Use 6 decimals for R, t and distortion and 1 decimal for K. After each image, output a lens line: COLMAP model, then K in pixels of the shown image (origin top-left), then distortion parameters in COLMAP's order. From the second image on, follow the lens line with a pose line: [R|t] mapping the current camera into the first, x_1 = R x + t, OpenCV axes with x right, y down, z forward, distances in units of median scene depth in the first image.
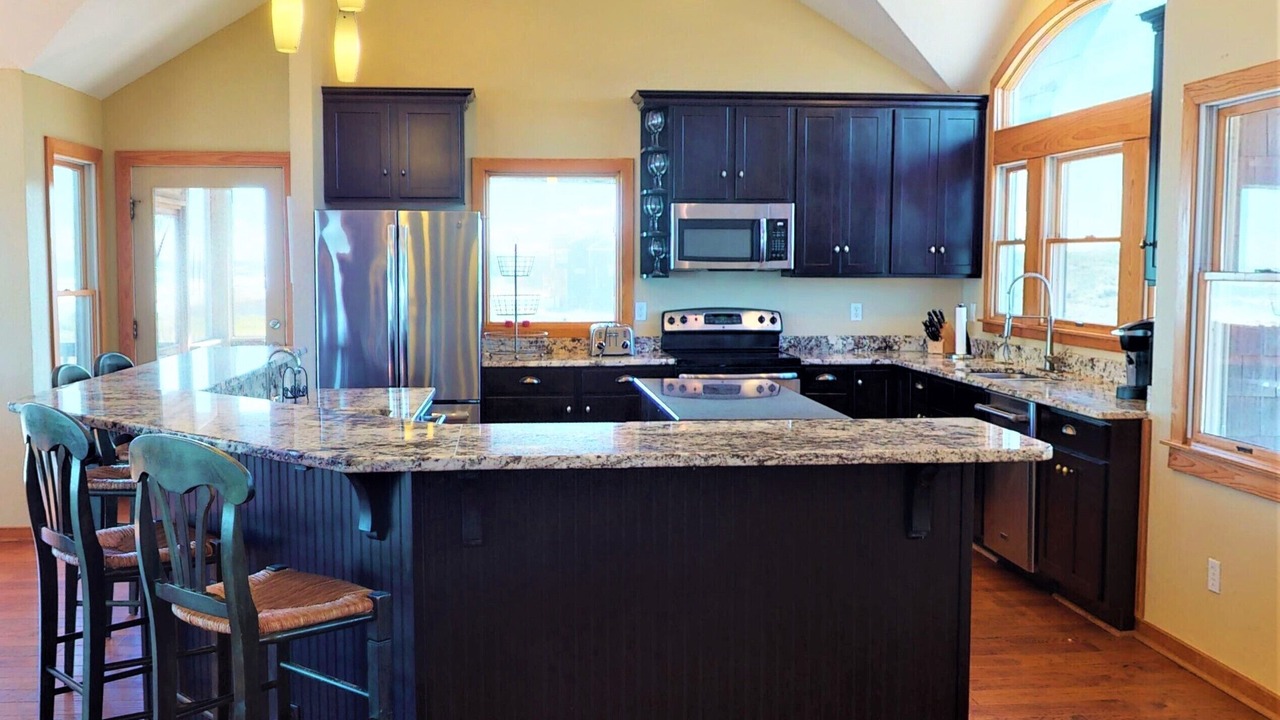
lens RADIAL K [[1283.8, 0, 628.5], [0, 1283.8, 357.9], [0, 0, 1]] dist [0.182904, 0.000000]
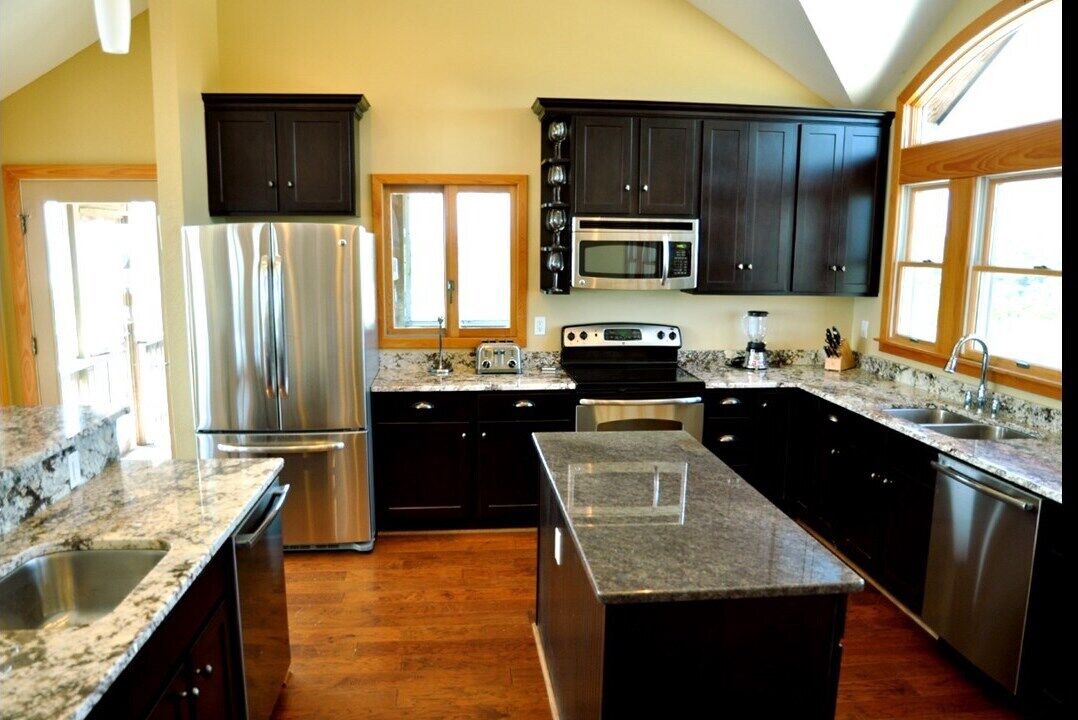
lens RADIAL K [[770.0, 0, 536.0], [0, 770.0, 362.4], [0, 0, 1]] dist [-0.017706, 0.008908]
pose [[0.999945, 0.006327, 0.008416, 0.001684], [-0.007071, 0.995779, 0.091513, -0.063841], [-0.007801, -0.091567, 0.995768, 0.412117]]
